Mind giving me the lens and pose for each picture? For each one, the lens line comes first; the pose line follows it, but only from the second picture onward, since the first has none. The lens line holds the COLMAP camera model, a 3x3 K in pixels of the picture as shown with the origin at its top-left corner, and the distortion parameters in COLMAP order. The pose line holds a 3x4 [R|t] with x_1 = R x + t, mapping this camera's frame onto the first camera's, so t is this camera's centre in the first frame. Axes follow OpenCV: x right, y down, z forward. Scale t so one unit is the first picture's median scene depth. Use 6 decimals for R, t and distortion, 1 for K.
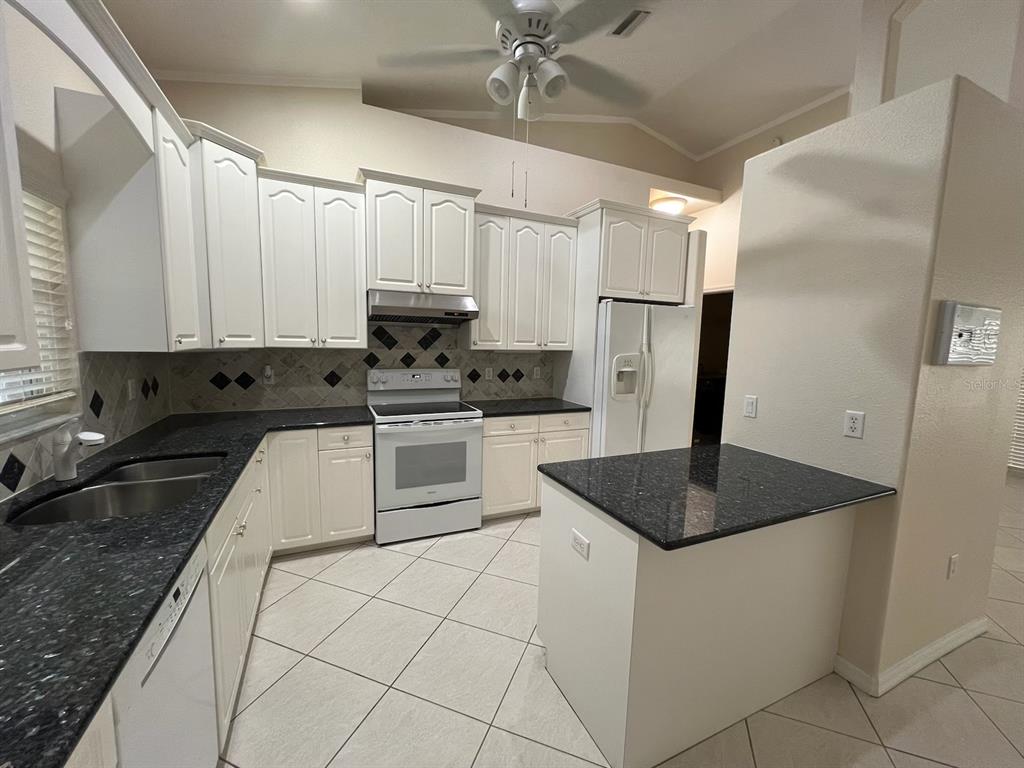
lens RADIAL K [[409.0, 0, 508.5], [0, 409.0, 386.2], [0, 0, 1]] dist [-0.003027, -0.000325]
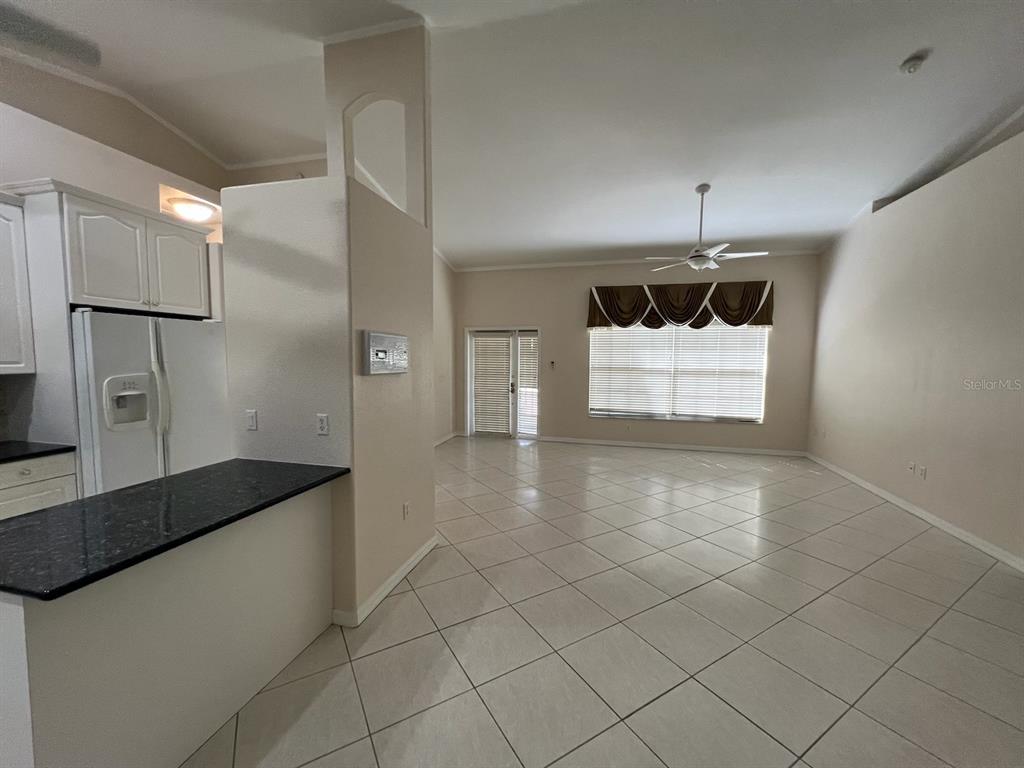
lens RADIAL K [[409.0, 0, 512.7], [0, 409.0, 386.5], [0, 0, 1]] dist [-0.003027, -0.000325]
pose [[0.616943, -0.077420, 0.783190, 0.121374], [0.095994, 0.995122, 0.022752, 0.002122], [-0.781131, 0.061145, 0.621365, -0.138205]]
